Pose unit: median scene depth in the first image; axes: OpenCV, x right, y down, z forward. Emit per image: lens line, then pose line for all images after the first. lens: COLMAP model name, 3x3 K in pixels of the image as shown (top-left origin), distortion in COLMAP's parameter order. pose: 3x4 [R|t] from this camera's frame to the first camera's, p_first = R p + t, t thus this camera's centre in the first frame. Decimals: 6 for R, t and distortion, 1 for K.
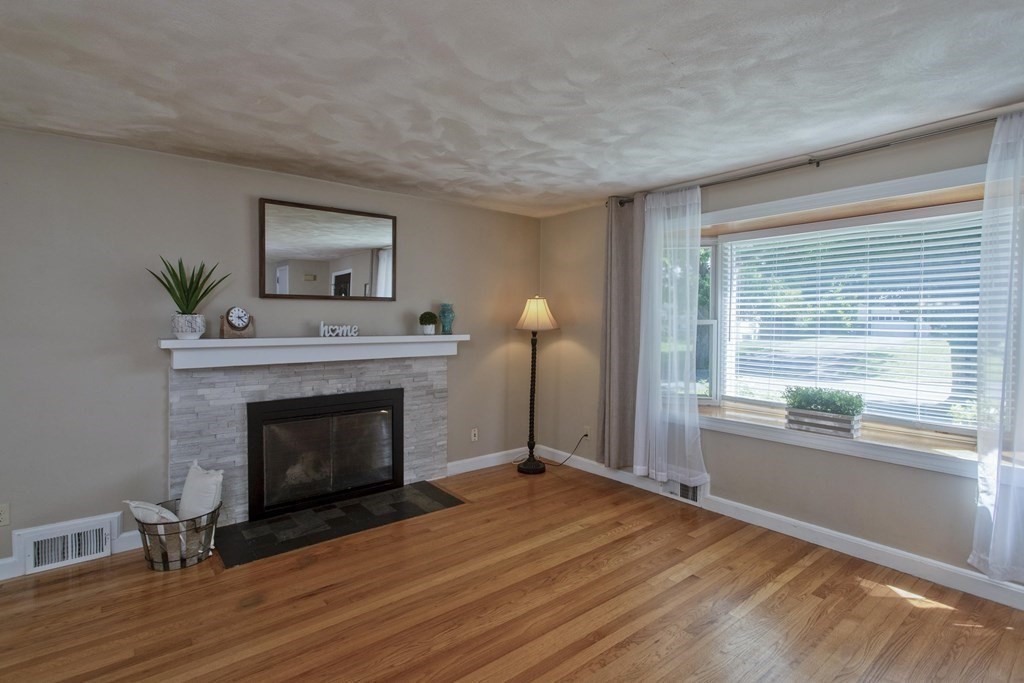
lens RADIAL K [[494.6, 0, 509.8], [0, 494.6, 330.2], [0, 0, 1]] dist [0.001076, 0.000242]
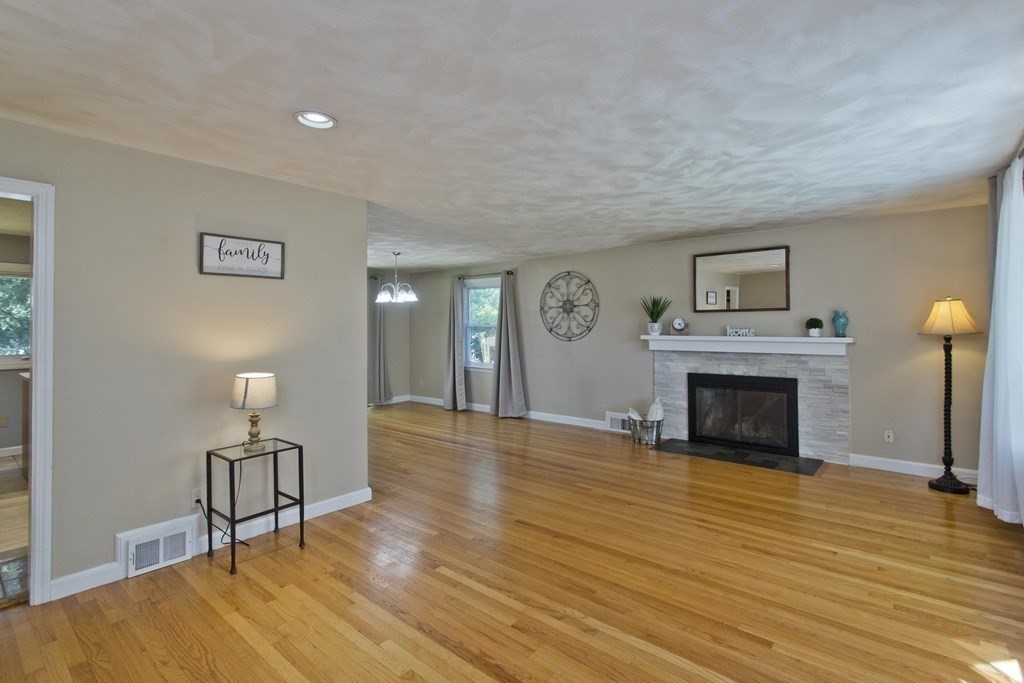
lens RADIAL K [[500.9, 0, 512.1], [0, 500.9, 322.4], [0, 0, 1]] dist [-0.000328, -0.000084]
pose [[0.187292, -0.011033, -0.982242, 1.031350], [-0.015959, 0.999771, -0.014273, 0.004034], [0.982175, 0.018348, 0.187073, 0.048113]]
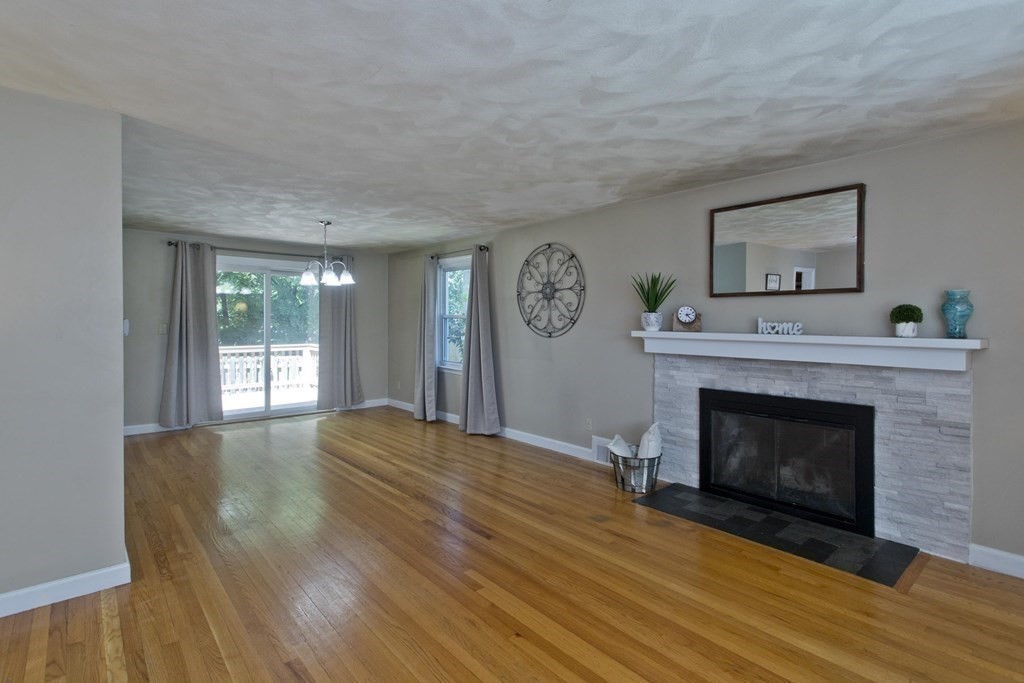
lens RADIAL K [[507.9, 0, 510.7], [0, 507.9, 326.1], [0, 0, 1]] dist [0.001633, 0.000330]
pose [[0.036357, 0.010729, -0.999281, 0.610731], [-0.024355, 0.999655, 0.009847, 0.000362], [0.999042, 0.023979, 0.036606, 0.472962]]
